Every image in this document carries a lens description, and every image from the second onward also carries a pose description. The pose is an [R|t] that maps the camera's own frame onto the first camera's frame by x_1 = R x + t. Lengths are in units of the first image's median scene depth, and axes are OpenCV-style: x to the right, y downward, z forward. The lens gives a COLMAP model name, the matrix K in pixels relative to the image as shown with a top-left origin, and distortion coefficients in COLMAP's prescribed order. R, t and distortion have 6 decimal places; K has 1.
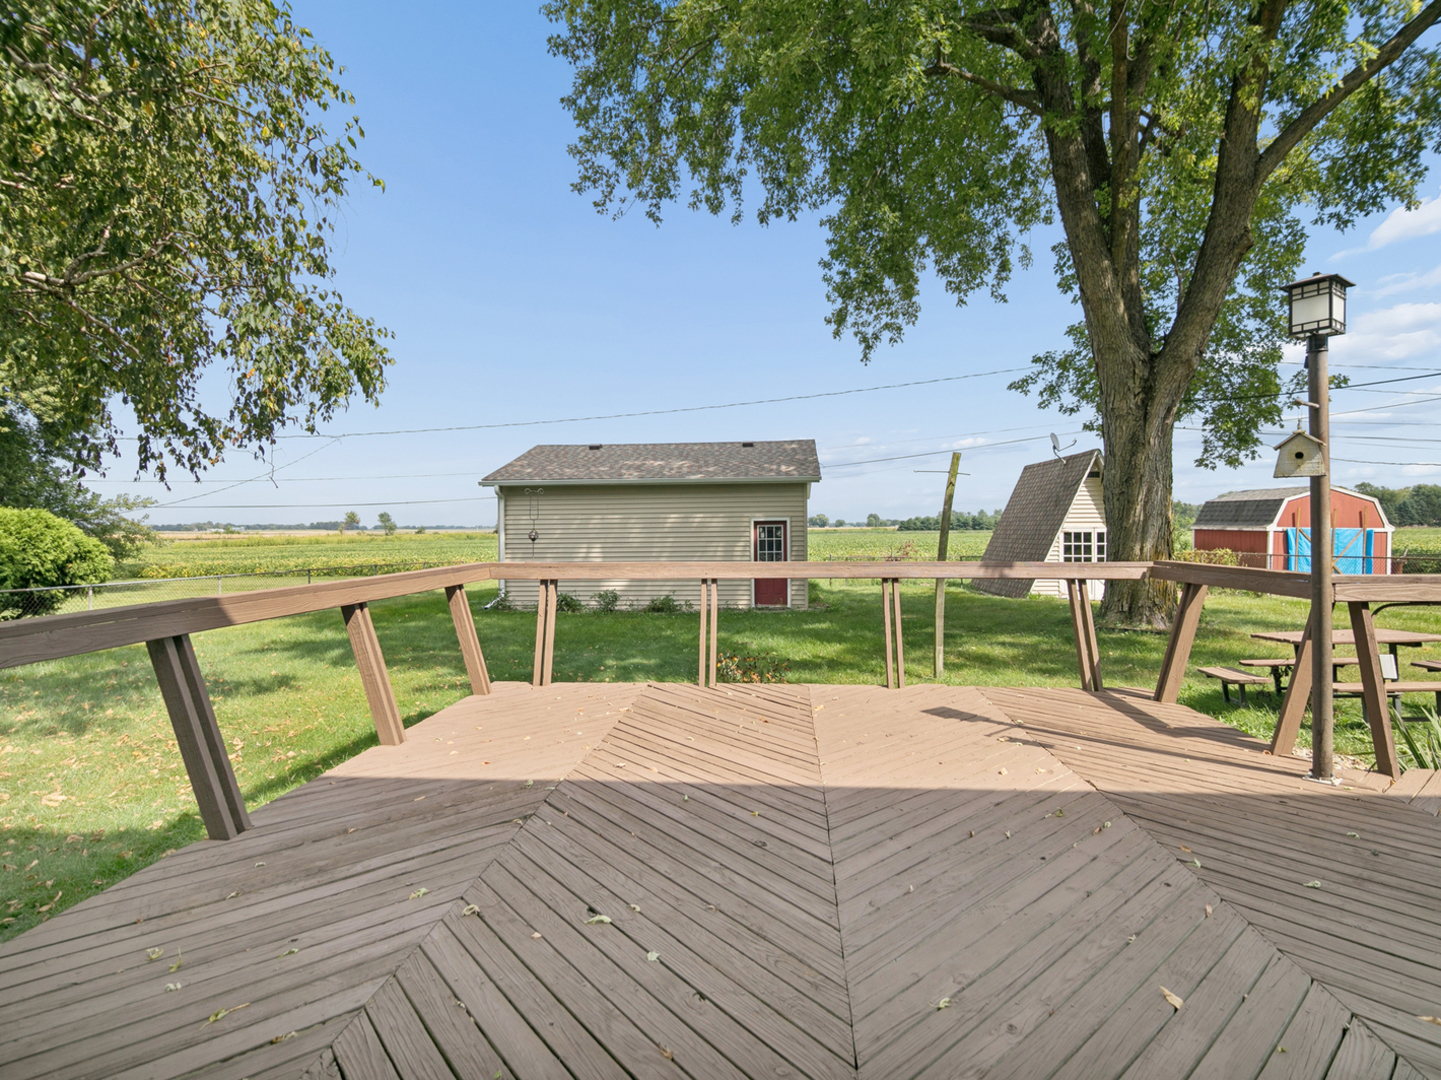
lens RADIAL K [[740.6, 0, 721.0], [0, 740.6, 537.8], [0, 0, 1]] dist [-0.003297, -0.009239]
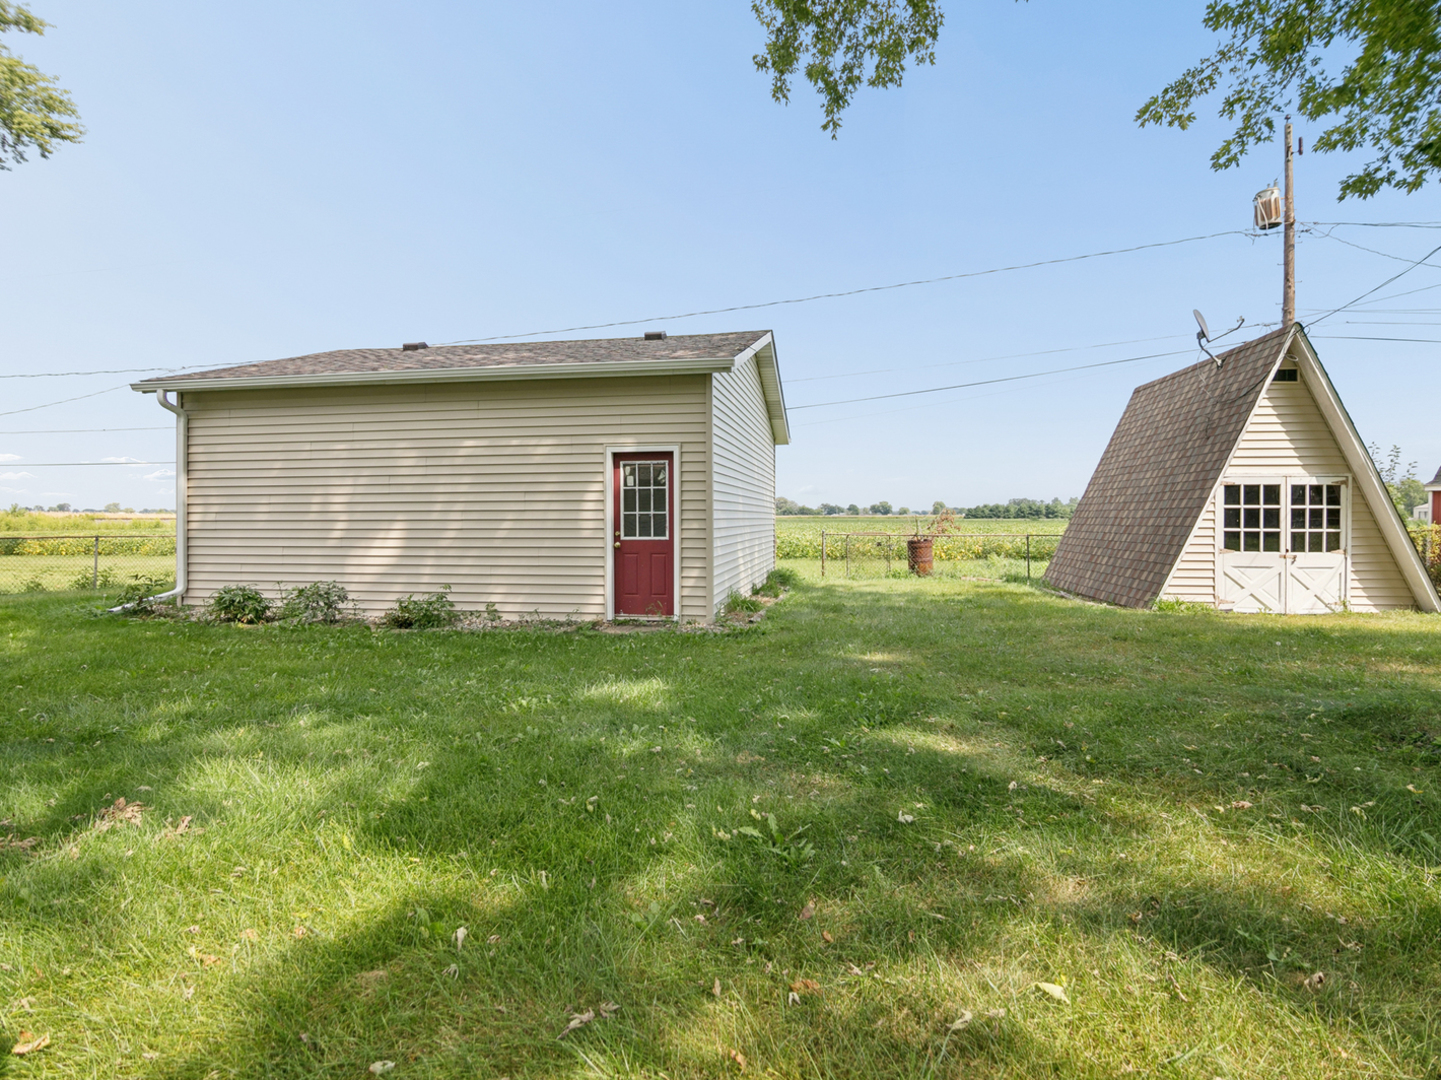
lens RADIAL K [[740.6, 0, 728.2], [0, 740.6, 526.6], [0, 0, 1]] dist [-0.003297, -0.009239]
pose [[0.996952, 0.009559, -0.077434, 0.150903], [-0.009494, 0.999954, 0.001207, 0.025123], [0.077442, -0.000468, 0.996997, 0.447878]]
